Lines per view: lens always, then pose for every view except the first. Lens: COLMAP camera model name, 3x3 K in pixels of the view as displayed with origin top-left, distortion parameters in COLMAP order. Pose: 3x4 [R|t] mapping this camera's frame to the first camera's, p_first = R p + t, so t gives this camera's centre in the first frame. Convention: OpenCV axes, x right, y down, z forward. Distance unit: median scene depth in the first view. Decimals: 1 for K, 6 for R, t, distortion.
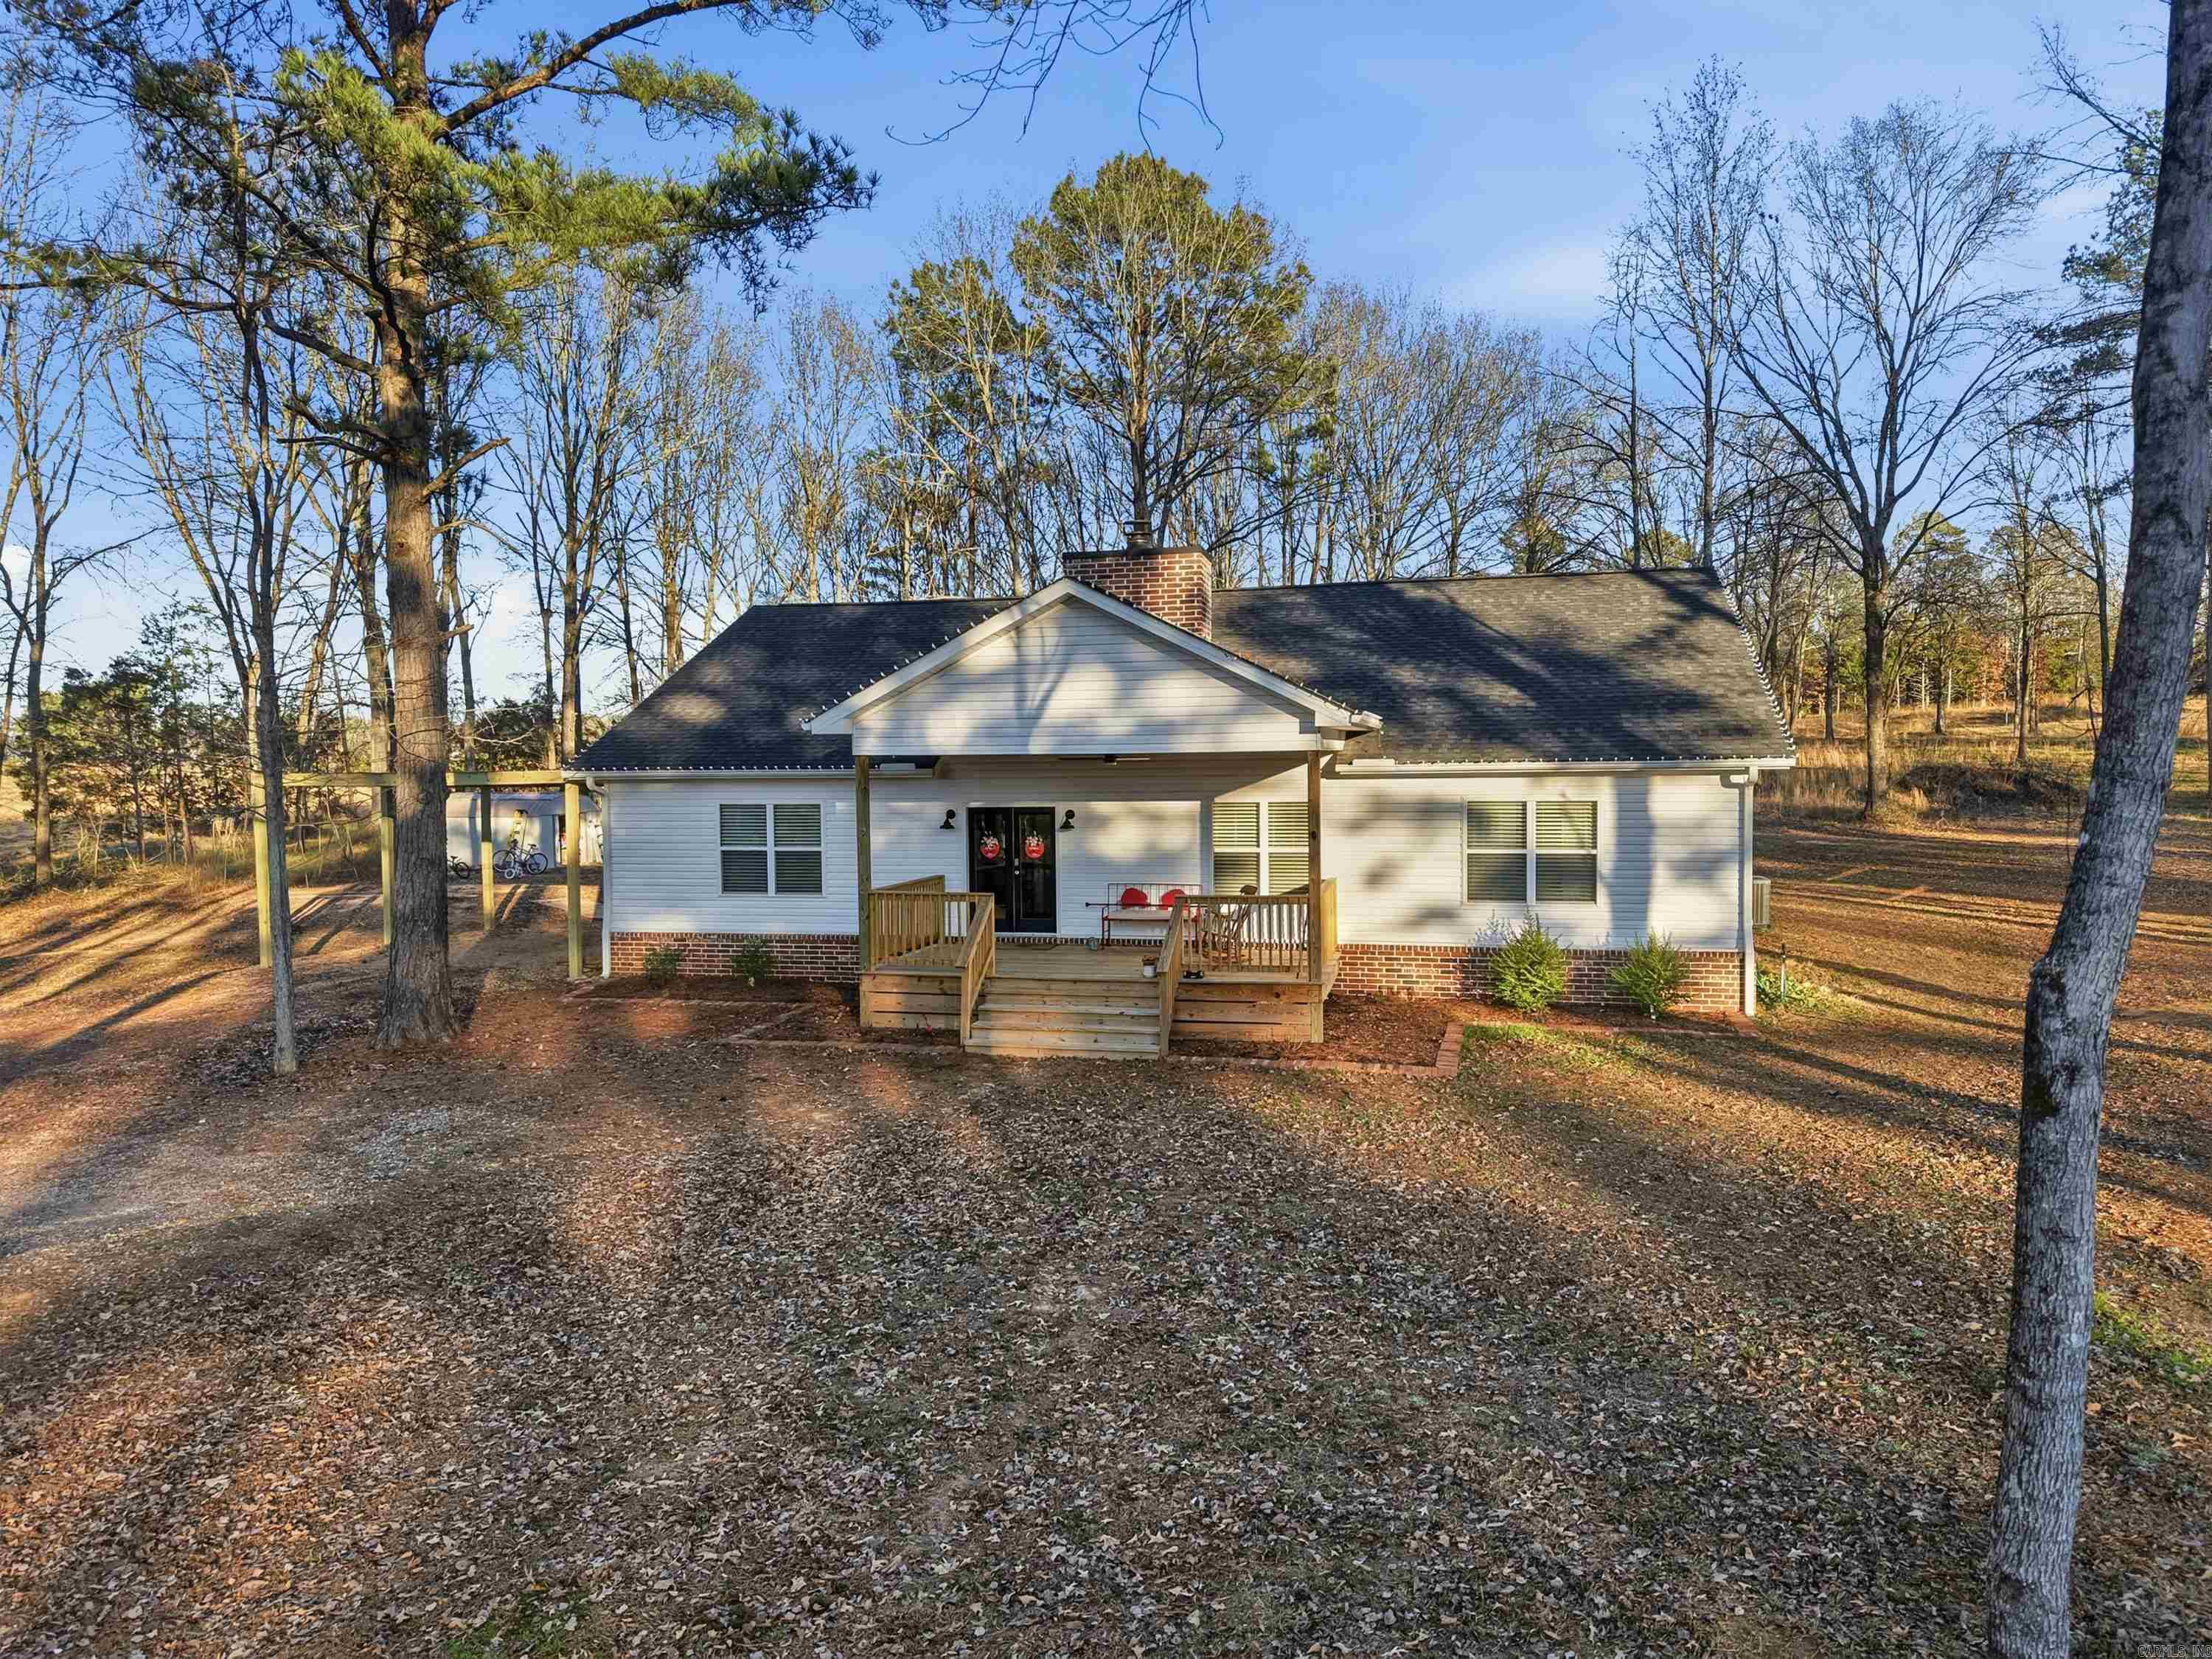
lens RADIAL K [[1537.8, 0, 1113.2], [0, 1537.8, 832.7], [0, 0, 1]] dist [0.012742, -0.014832]
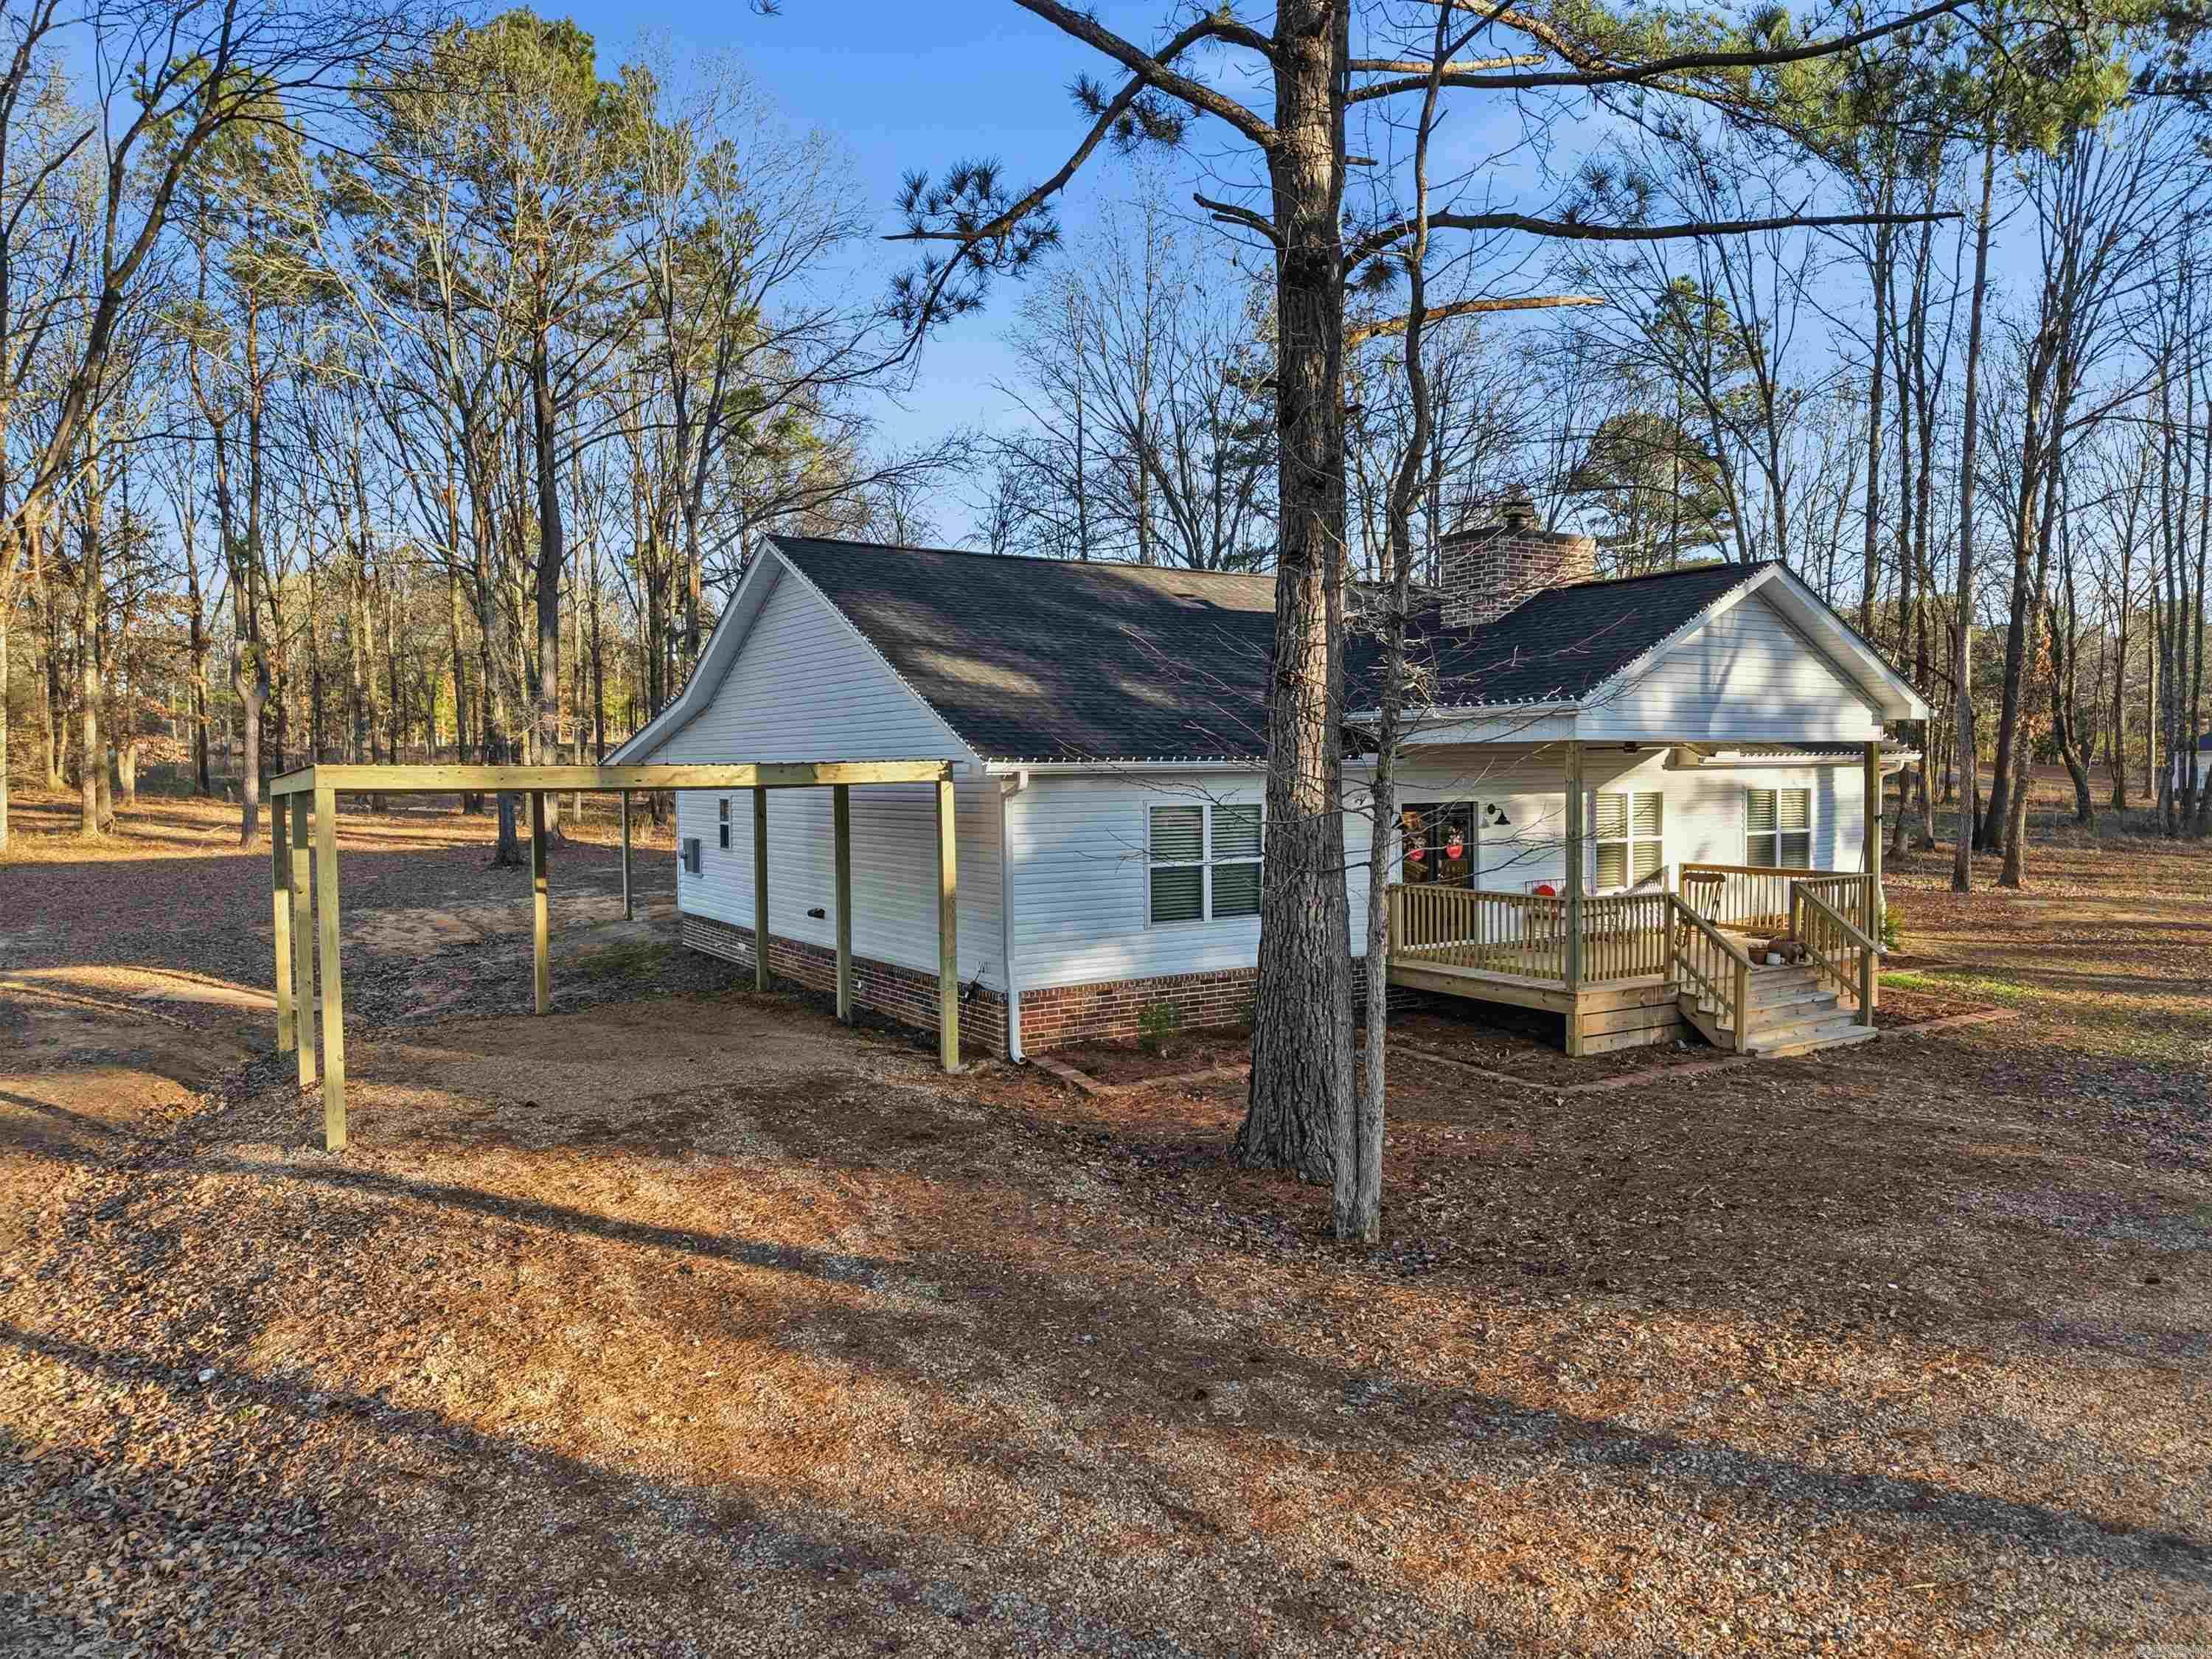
lens RADIAL K [[1537.8, 0, 1085.2], [0, 1537.8, 817.9], [0, 0, 1]] dist [0.012742, -0.014832]
pose [[0.701397, -0.021642, 0.712442, -0.889693], [0.039882, 0.999165, -0.008912, -0.008364], [-0.711654, 0.034665, 0.701675, 0.540292]]
